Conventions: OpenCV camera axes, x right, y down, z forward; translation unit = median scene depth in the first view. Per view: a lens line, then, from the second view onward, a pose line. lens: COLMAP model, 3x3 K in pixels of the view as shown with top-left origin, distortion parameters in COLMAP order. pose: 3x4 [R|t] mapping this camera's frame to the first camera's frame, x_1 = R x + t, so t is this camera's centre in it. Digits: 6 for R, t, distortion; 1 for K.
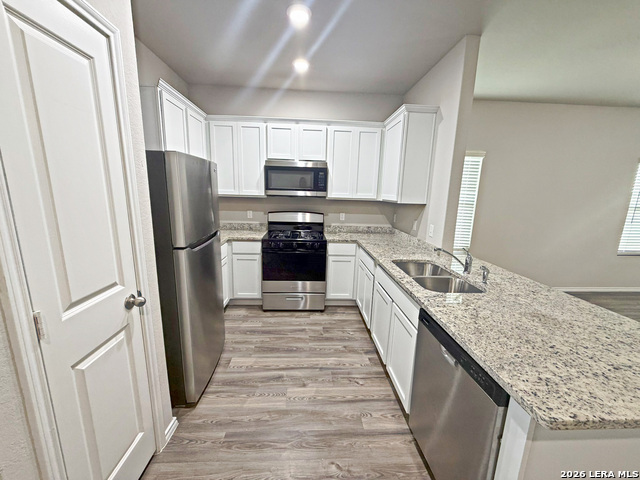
lens RADIAL K [[255.2, 0, 319.3], [0, 255.2, 240.8], [0, 0, 1]] dist [0.001100, 0.000308]
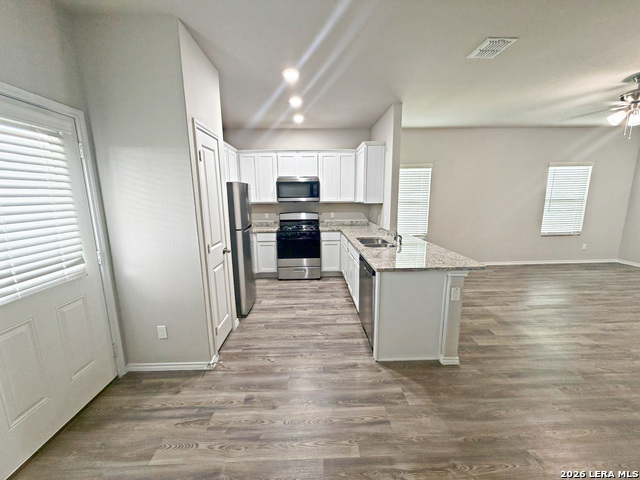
lens RADIAL K [[255.2, 0, 319.3], [0, 255.2, 240.8], [0, 0, 1]] dist [0.001100, 0.000308]
pose [[0.999043, -0.034908, -0.026360, 0.062282], [0.034428, 0.999237, -0.018431, 0.086206], [0.026984, 0.017505, 0.999483, -0.480181]]
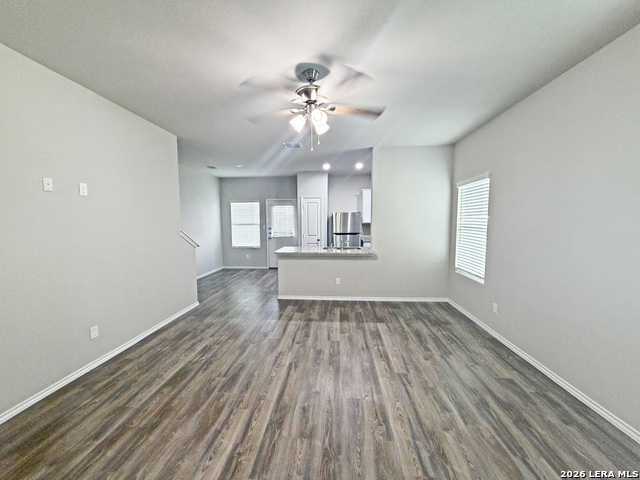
lens RADIAL K [[255.2, 0, 319.3], [0, 255.2, 240.8], [0, 0, 1]] dist [0.001100, 0.000308]
pose [[-0.127274, 0.054244, -0.990383, 1.970122], [-0.186769, 0.979331, 0.077640, -0.075408], [0.974125, 0.194854, -0.114512, 0.662488]]
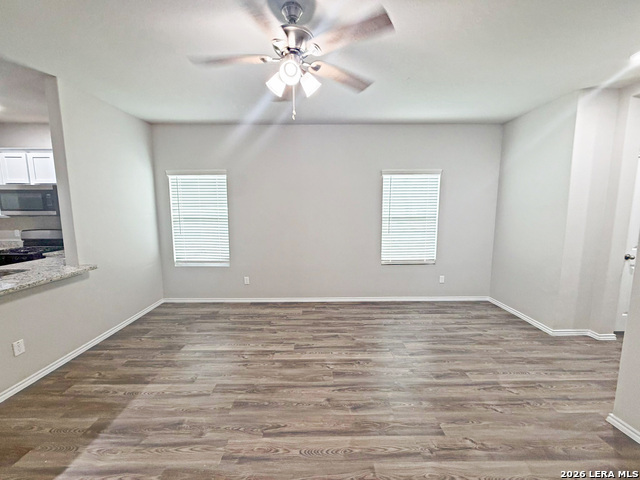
lens RADIAL K [[255.2, 0, 319.3], [0, 255.2, 240.8], [0, 0, 1]] dist [0.001100, 0.000308]
pose [[0.998568, -0.020275, -0.049513, 1.291459], [0.016784, 0.997410, -0.069947, 0.036064], [0.050803, 0.069015, 0.996321, -0.038805]]
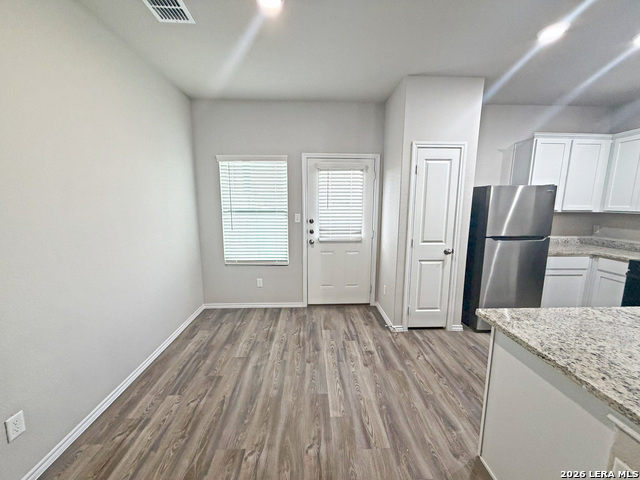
lens RADIAL K [[255.2, 0, 319.3], [0, 255.2, 240.8], [0, 0, 1]] dist [0.001100, 0.000308]
pose [[-0.014971, 0.123210, -0.992268, 0.650925], [-0.197594, 0.972444, 0.123730, 0.031594], [0.980170, 0.197918, 0.009787, -0.090001]]
